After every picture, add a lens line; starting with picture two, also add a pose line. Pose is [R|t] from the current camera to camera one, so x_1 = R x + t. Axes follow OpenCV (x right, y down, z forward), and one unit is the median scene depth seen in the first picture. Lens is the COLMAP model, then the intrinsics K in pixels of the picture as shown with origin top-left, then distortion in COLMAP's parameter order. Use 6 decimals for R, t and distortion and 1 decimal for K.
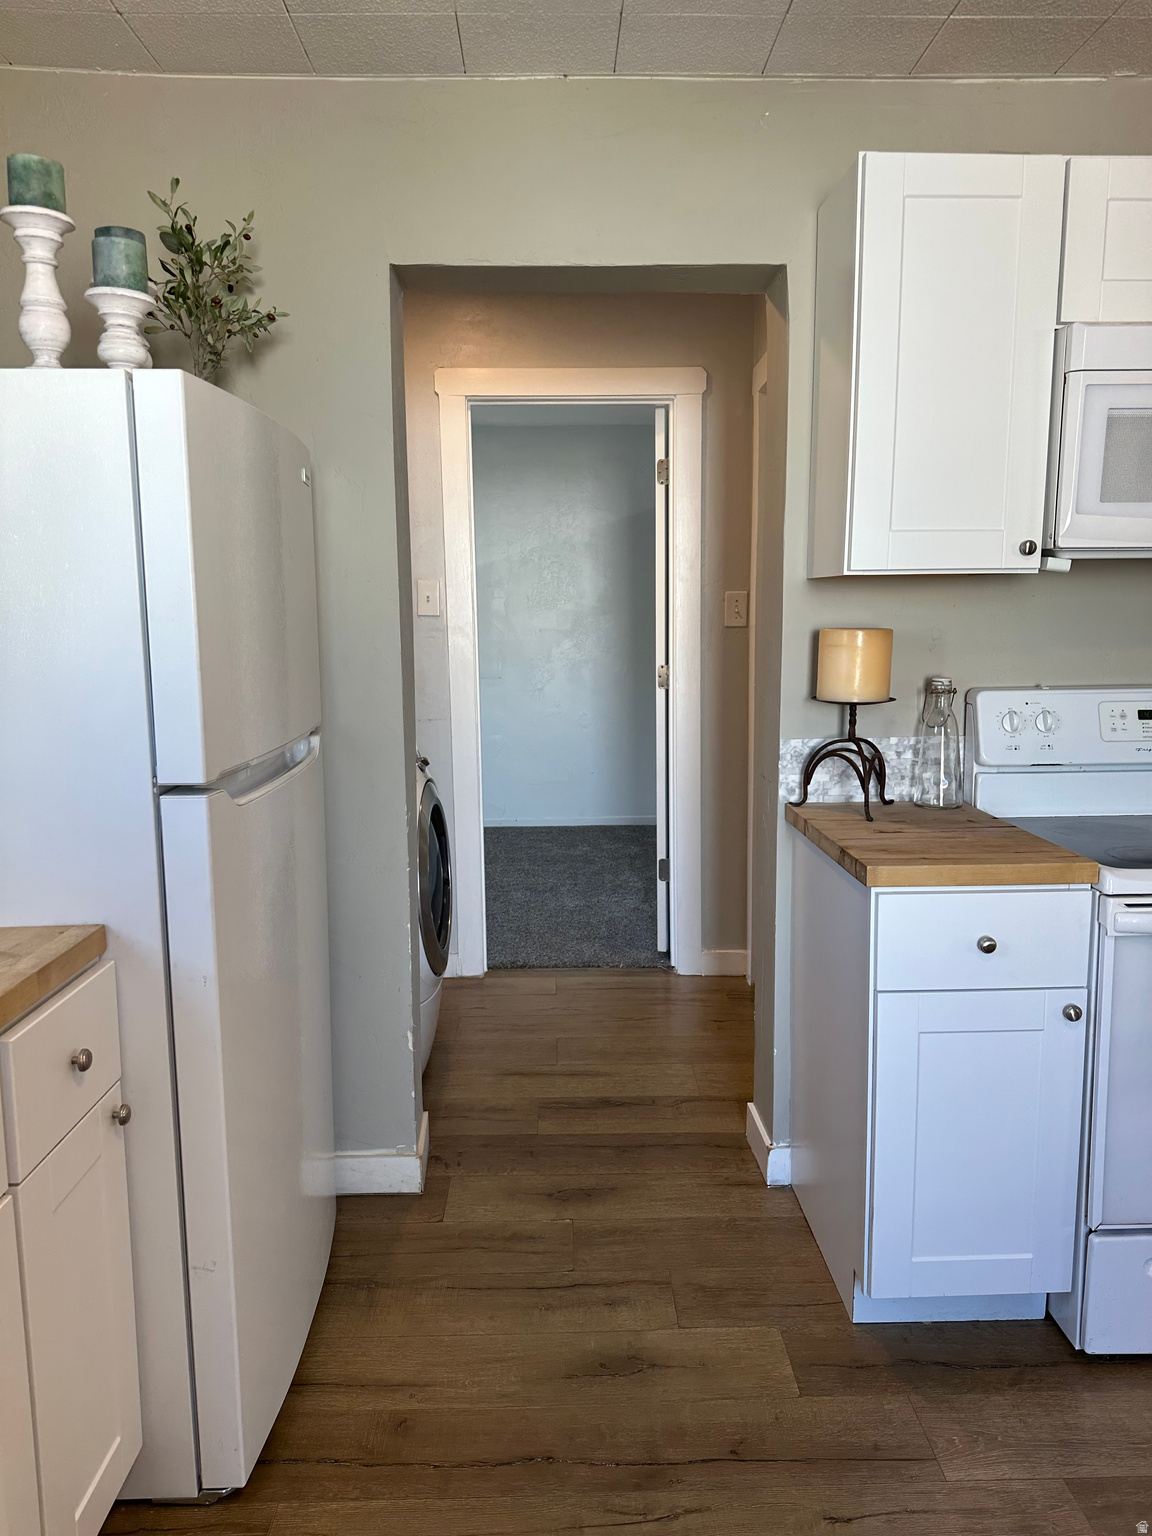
lens RADIAL K [[1064.0, 0, 588.0], [0, 1064.0, 790.5], [0, 0, 1]] dist [0.089198, -0.123295]
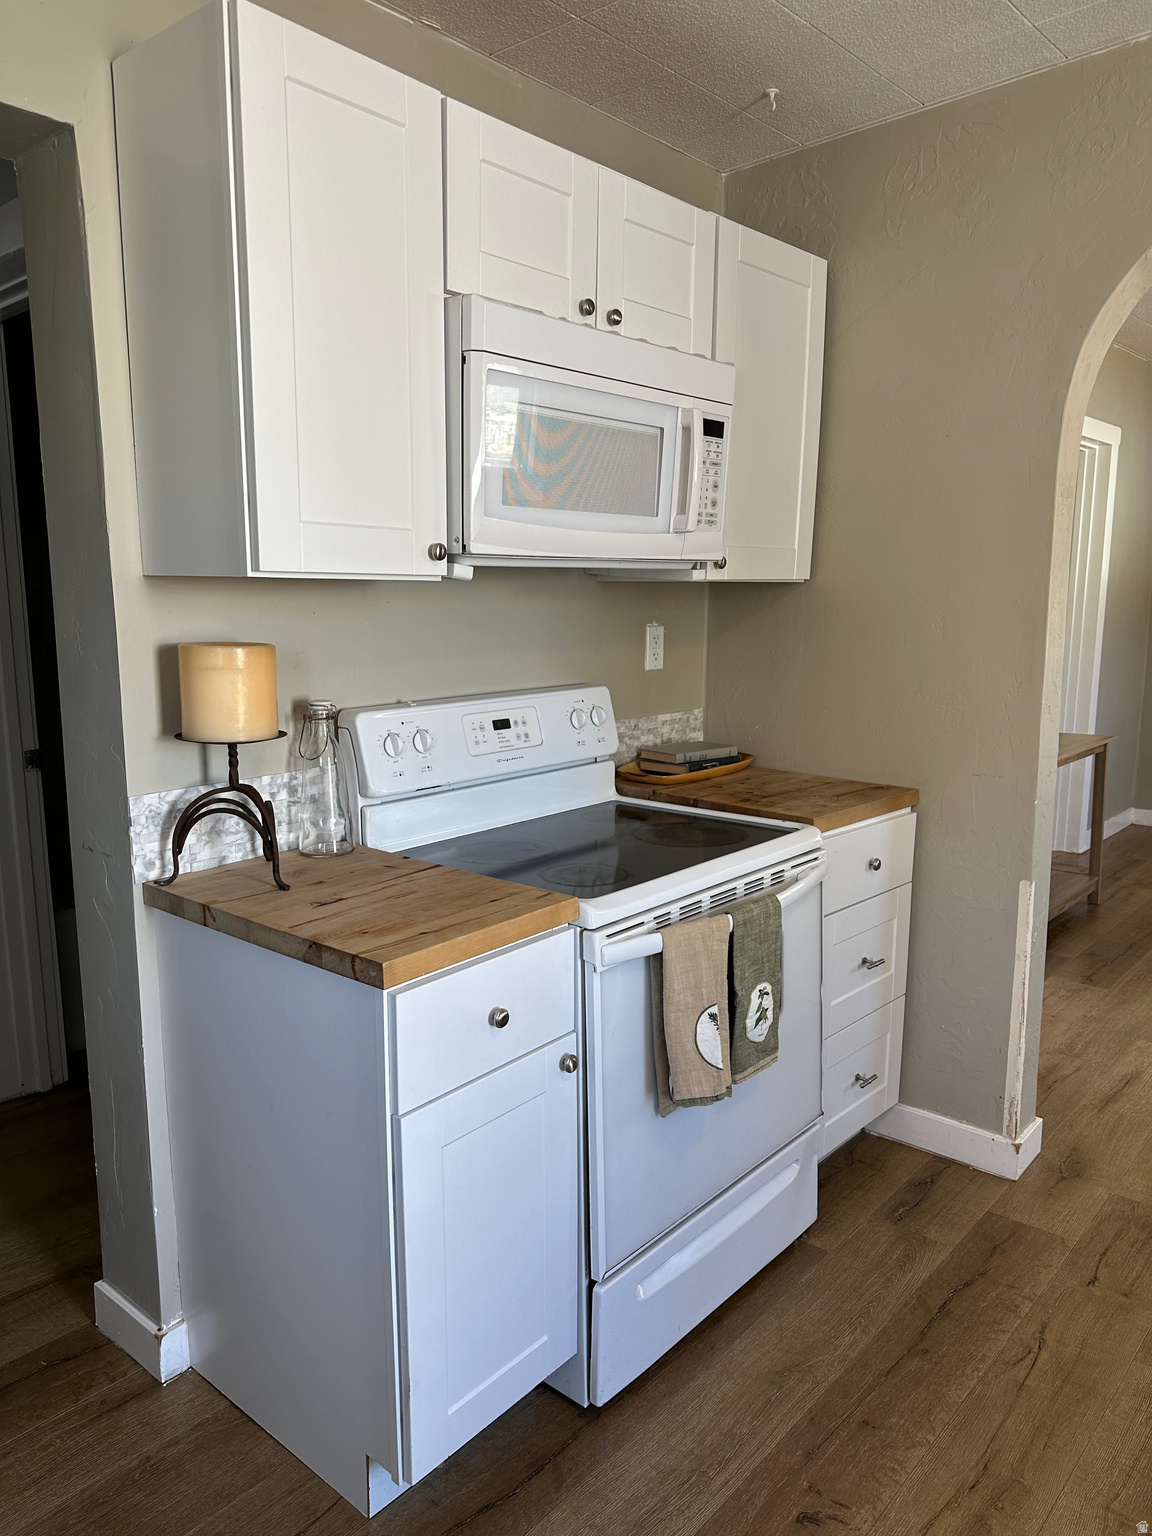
lens RADIAL K [[1064.0, 0, 588.0], [0, 1064.0, 790.5], [0, 0, 1]] dist [0.089198, -0.123295]
pose [[0.686125, -0.126969, 0.716318, -0.131305], [0.116325, 0.991130, 0.064259, -0.064858], [-0.718123, 0.039236, 0.694809, 0.276615]]
